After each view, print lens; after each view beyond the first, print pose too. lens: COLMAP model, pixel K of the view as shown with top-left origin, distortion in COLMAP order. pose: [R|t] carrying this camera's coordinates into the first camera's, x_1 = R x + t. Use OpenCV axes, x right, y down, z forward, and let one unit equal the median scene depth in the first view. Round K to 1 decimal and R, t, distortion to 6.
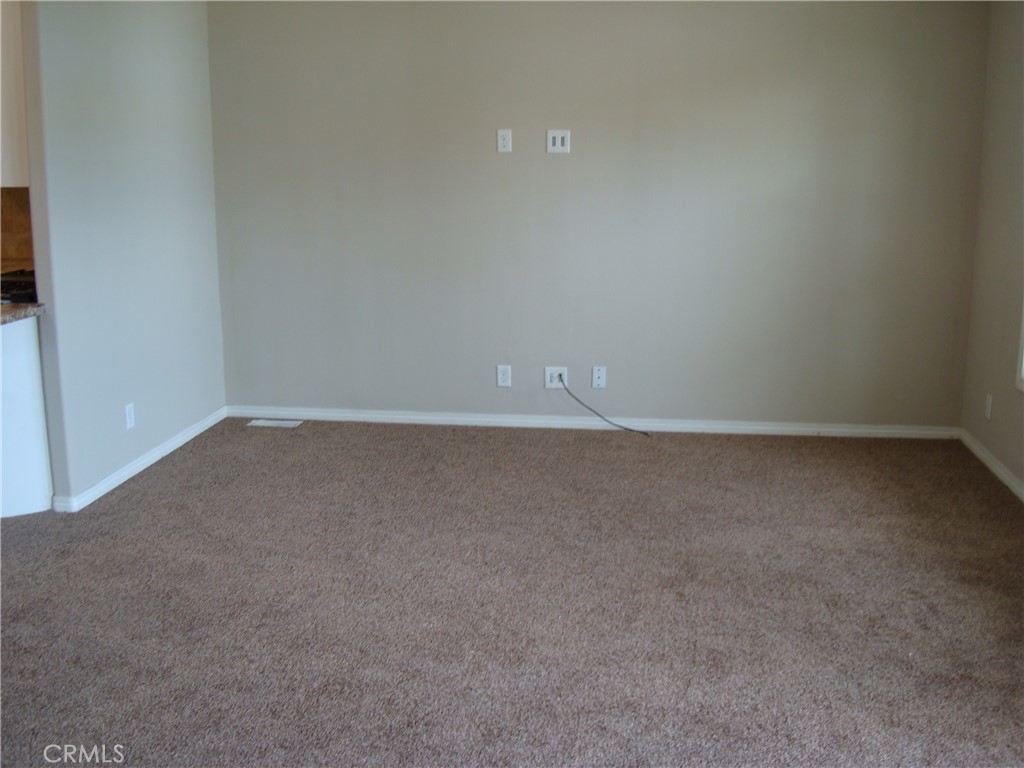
lens RADIAL K [[1092.7, 0, 506.1], [0, 1092.7, 377.8], [0, 0, 1]] dist [-0.076471, -0.095150]
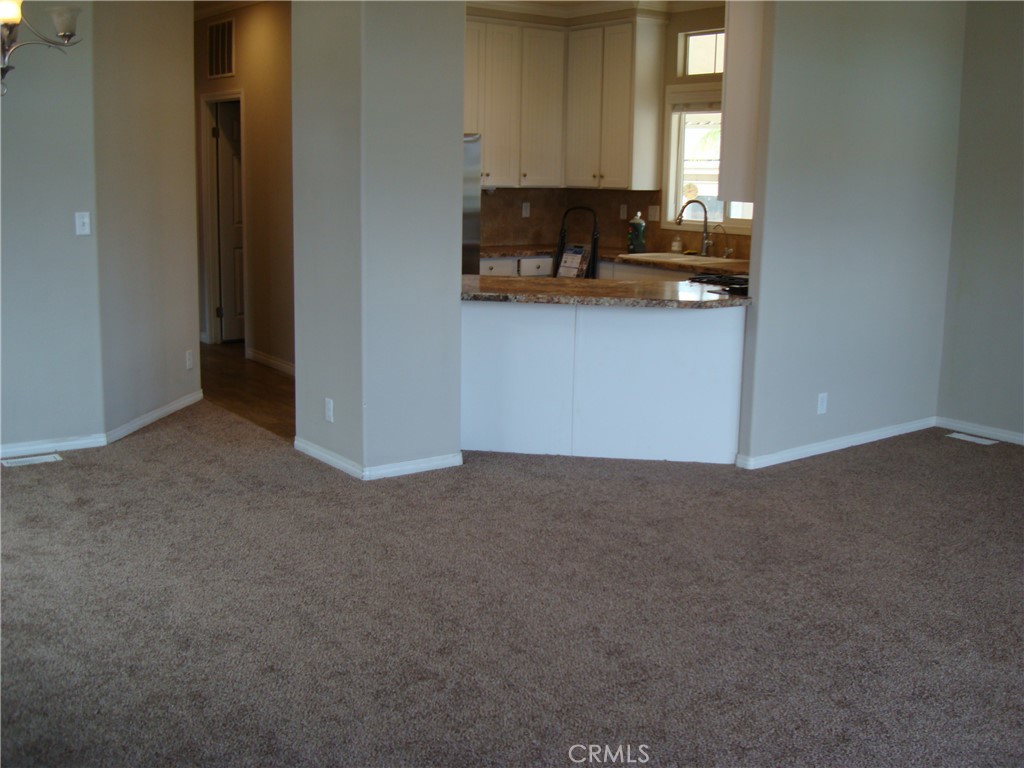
lens RADIAL K [[1092.7, 0, 506.1], [0, 1092.7, 377.8], [0, 0, 1]] dist [-0.076471, -0.095150]
pose [[0.693134, 0.139326, -0.707215, 0.268835], [-0.155961, 0.986888, 0.041568, 0.014241], [0.703734, 0.081486, 0.705775, -0.074599]]
